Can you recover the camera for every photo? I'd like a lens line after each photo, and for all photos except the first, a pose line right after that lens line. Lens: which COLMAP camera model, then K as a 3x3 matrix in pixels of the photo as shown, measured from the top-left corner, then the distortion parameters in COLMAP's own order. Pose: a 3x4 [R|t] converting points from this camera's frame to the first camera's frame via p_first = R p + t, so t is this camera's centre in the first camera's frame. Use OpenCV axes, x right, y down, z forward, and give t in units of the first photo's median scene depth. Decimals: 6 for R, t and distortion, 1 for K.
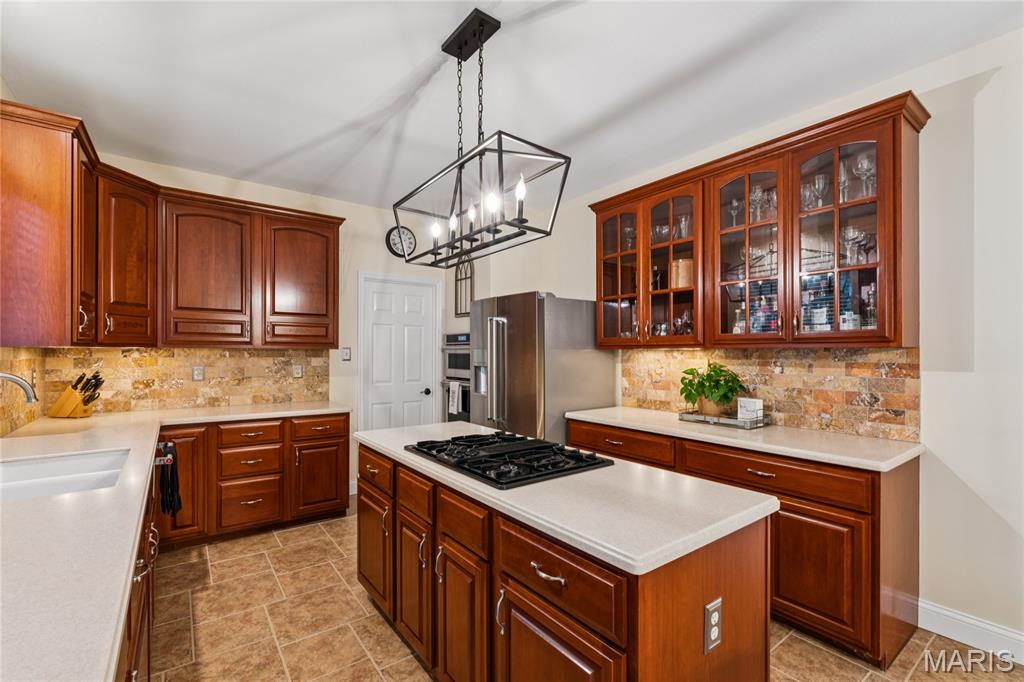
lens RADIAL K [[449.1, 0, 510.7], [0, 449.1, 342.1], [0, 0, 1]] dist [-0.014682, 0.000096]
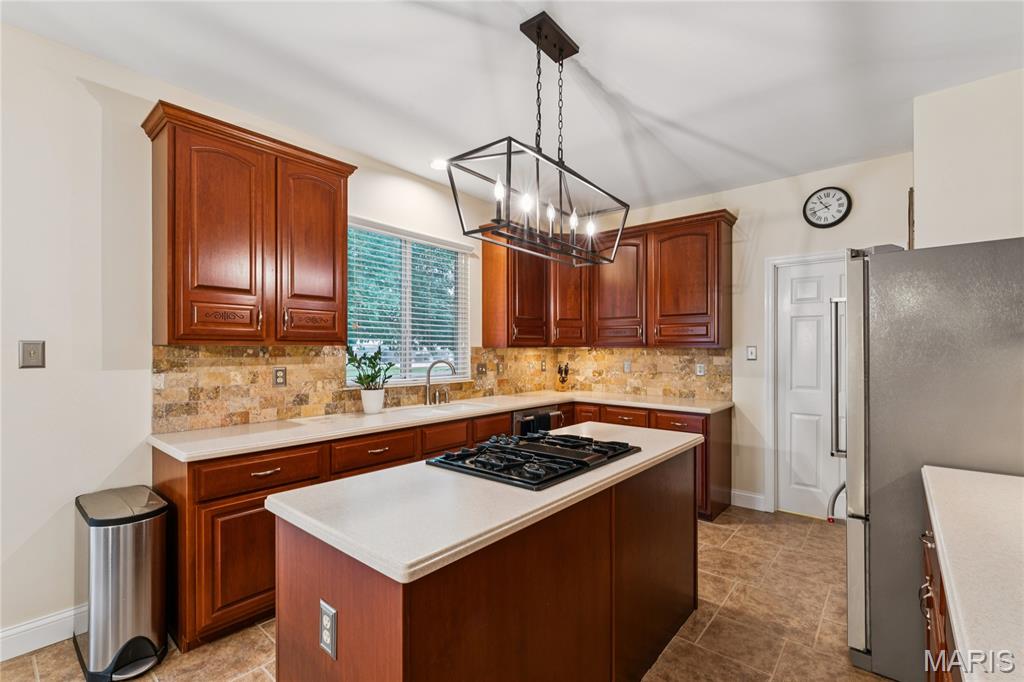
lens RADIAL K [[449.1, 0, 510.7], [0, 449.1, 342.1], [0, 0, 1]] dist [-0.014682, 0.000096]
pose [[0.219623, -0.018602, -0.975408, 0.483113], [0.019189, 0.999707, -0.014745, 0.009761], [0.975396, -0.015478, 0.219915, 0.380609]]
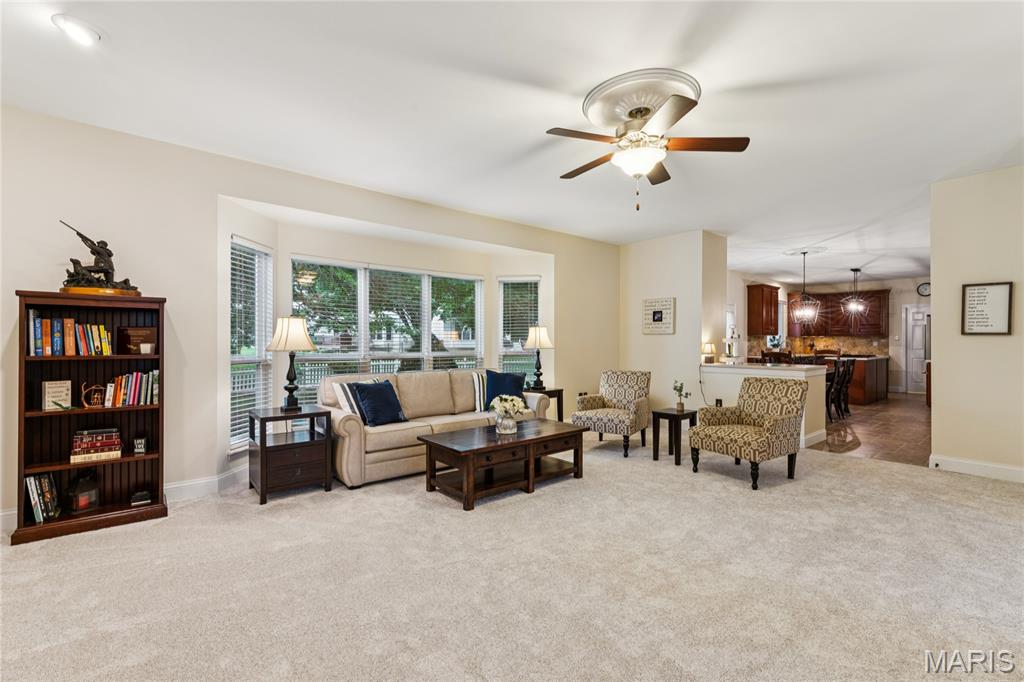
lens RADIAL K [[449.1, 0, 510.7], [0, 449.1, 342.1], [0, 0, 1]] dist [-0.014682, 0.000096]
pose [[0.050642, 0.000028, -0.998717, 2.477650], [0.019727, 0.999805, 0.001028, 0.004172], [0.998522, -0.019754, 0.050631, -1.624069]]
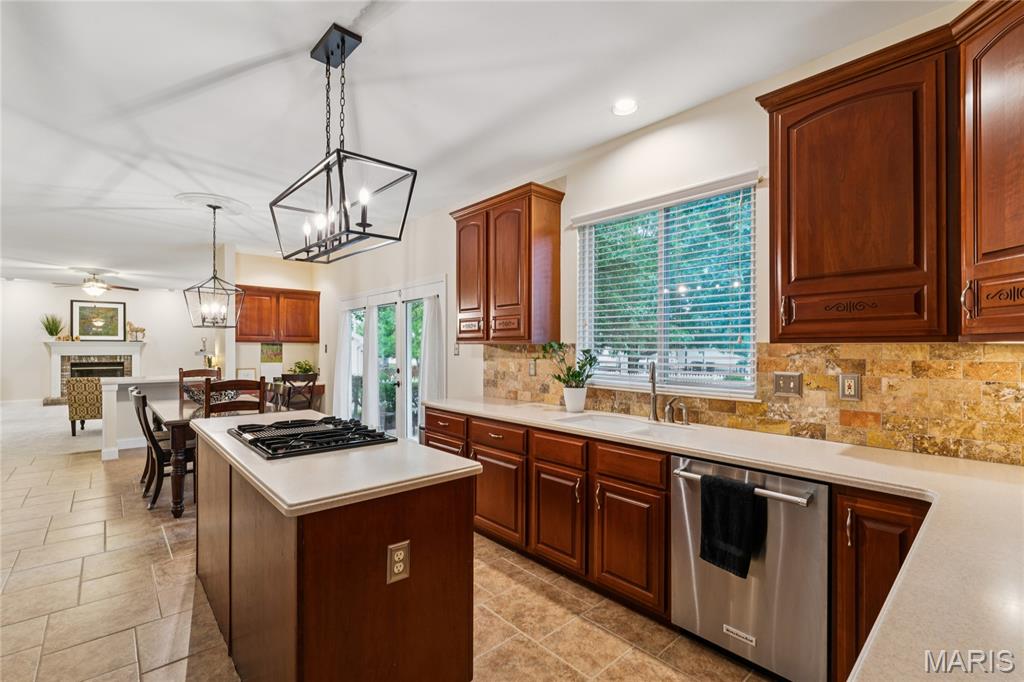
lens RADIAL K [[449.1, 0, 510.7], [0, 449.1, 342.1], [0, 0, 1]] dist [-0.014682, 0.000096]
pose [[-0.994768, -0.000322, -0.102155, -0.220600], [0.002171, 0.999703, -0.024292, 0.016935], [0.102132, -0.024387, -0.994472, 1.157684]]
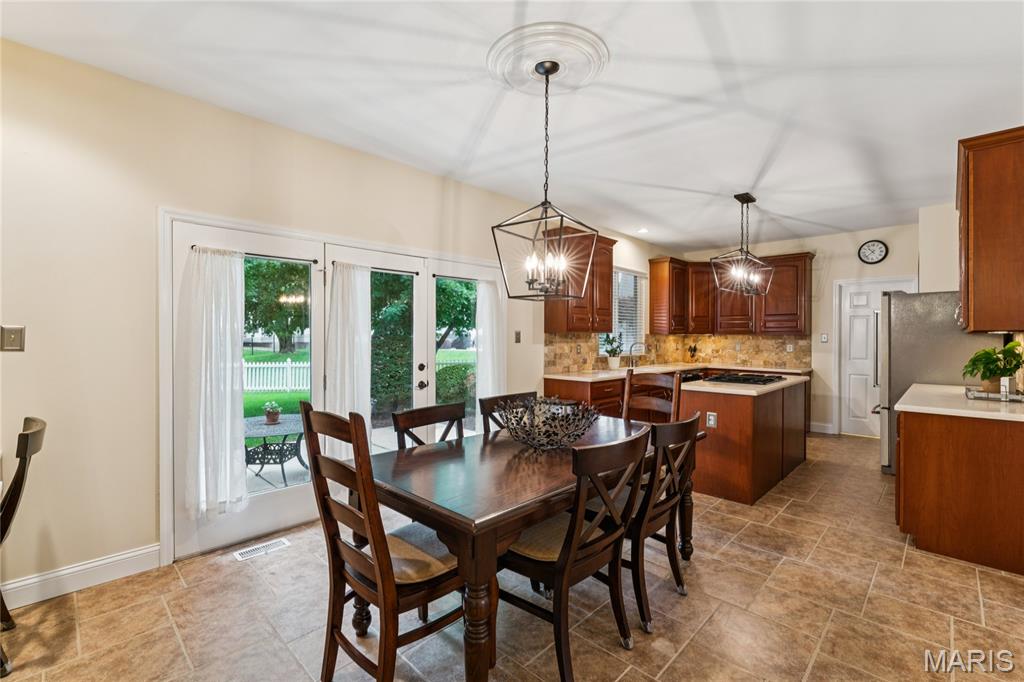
lens RADIAL K [[449.1, 0, 510.7], [0, 449.1, 342.1], [0, 0, 1]] dist [-0.014682, 0.000096]
pose [[0.147263, 0.006778, -0.989074, 1.121463], [0.018582, 0.999781, 0.009618, 0.007897], [0.988923, -0.019795, 0.147105, -0.301503]]
